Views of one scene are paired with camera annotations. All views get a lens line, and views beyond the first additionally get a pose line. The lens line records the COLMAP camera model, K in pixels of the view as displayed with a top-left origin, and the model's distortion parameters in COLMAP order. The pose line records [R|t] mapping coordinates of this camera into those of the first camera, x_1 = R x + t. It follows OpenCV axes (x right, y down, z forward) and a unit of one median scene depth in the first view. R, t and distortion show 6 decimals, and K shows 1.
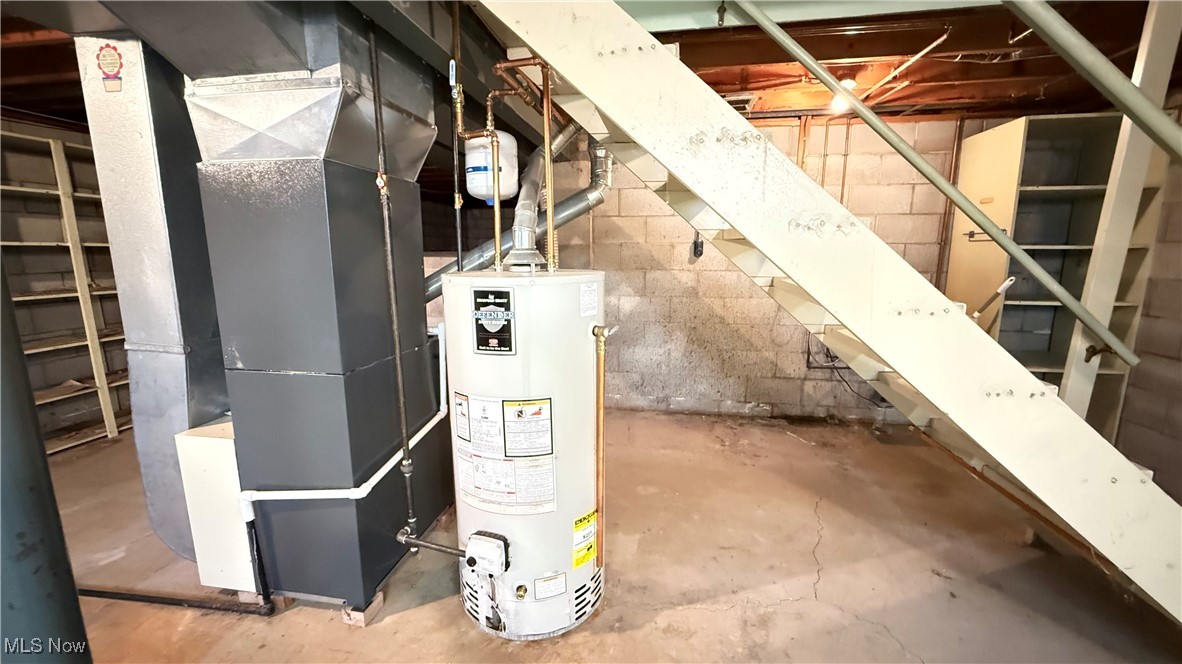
lens RADIAL K [[469.1, 0, 591.0], [0, 469.1, 332.0], [0, 0, 1]] dist [-0.000715, -0.000141]
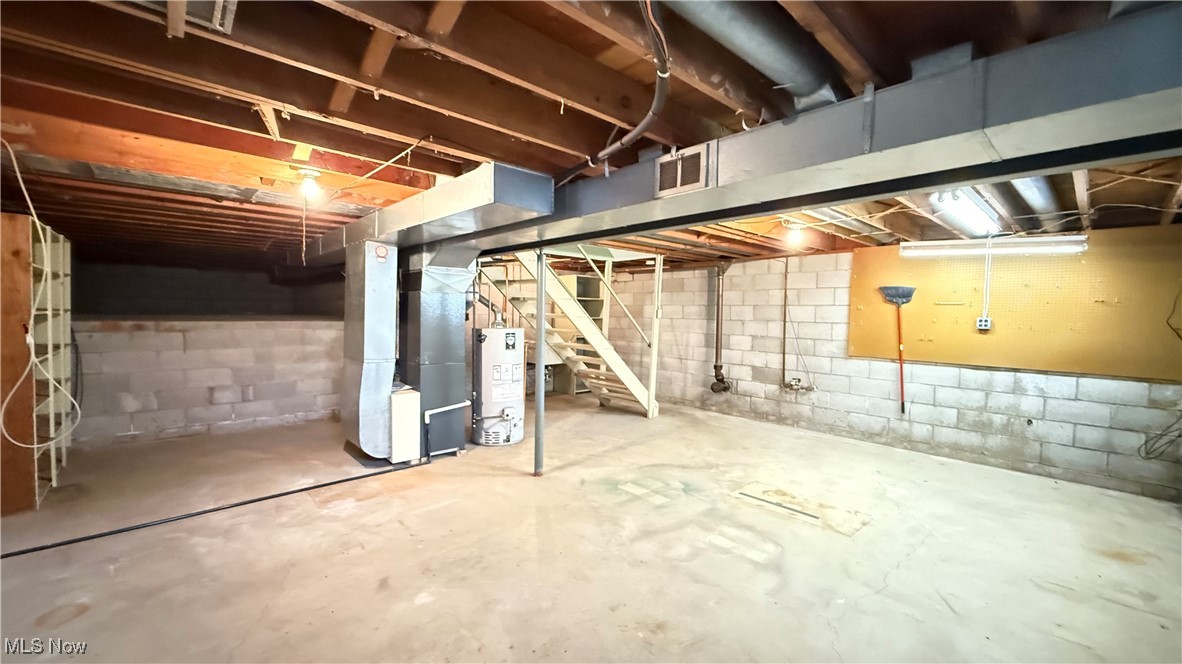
lens RADIAL K [[469.1, 0, 591.0], [0, 469.1, 332.0], [0, 0, 1]] dist [-0.000715, -0.000141]
pose [[0.626031, -0.021795, 0.779493, -2.410588], [0.118392, 0.990678, -0.067384, 0.201755], [-0.770758, 0.134470, 0.622776, -1.547875]]
